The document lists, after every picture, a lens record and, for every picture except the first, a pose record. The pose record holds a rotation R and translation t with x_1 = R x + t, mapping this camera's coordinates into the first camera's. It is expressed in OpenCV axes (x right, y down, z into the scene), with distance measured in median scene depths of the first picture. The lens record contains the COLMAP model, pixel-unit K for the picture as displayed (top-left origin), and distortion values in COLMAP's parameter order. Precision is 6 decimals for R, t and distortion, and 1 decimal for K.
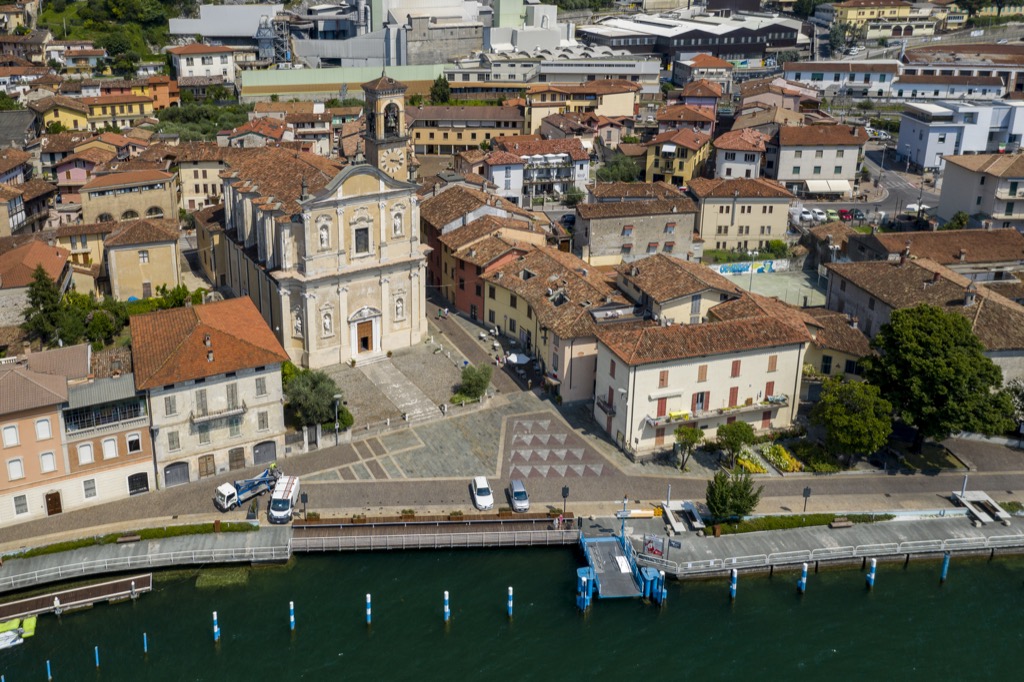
lens RADIAL K [[875.9, 0, 429.0], [0, 875.9, 209.6], [0, 0, 1]] dist [0.023086, 0.009873]
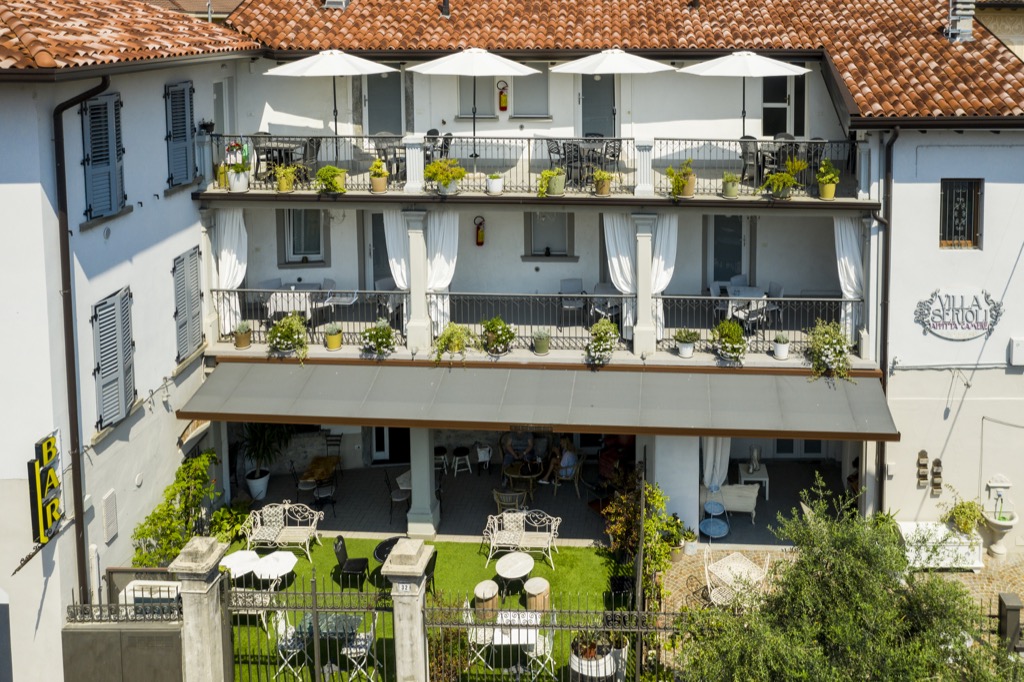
lens RADIAL K [[897.3, 0, 623.0], [0, 897.3, 17.0], [0, 0, 1]] dist [-0.002852, 0.002157]
pose [[0.981561, 0.007826, -0.190987, 0.158633], [-0.056652, 0.966180, -0.251568, -0.043413], [0.182559, 0.257749, 0.948808, 0.911059]]
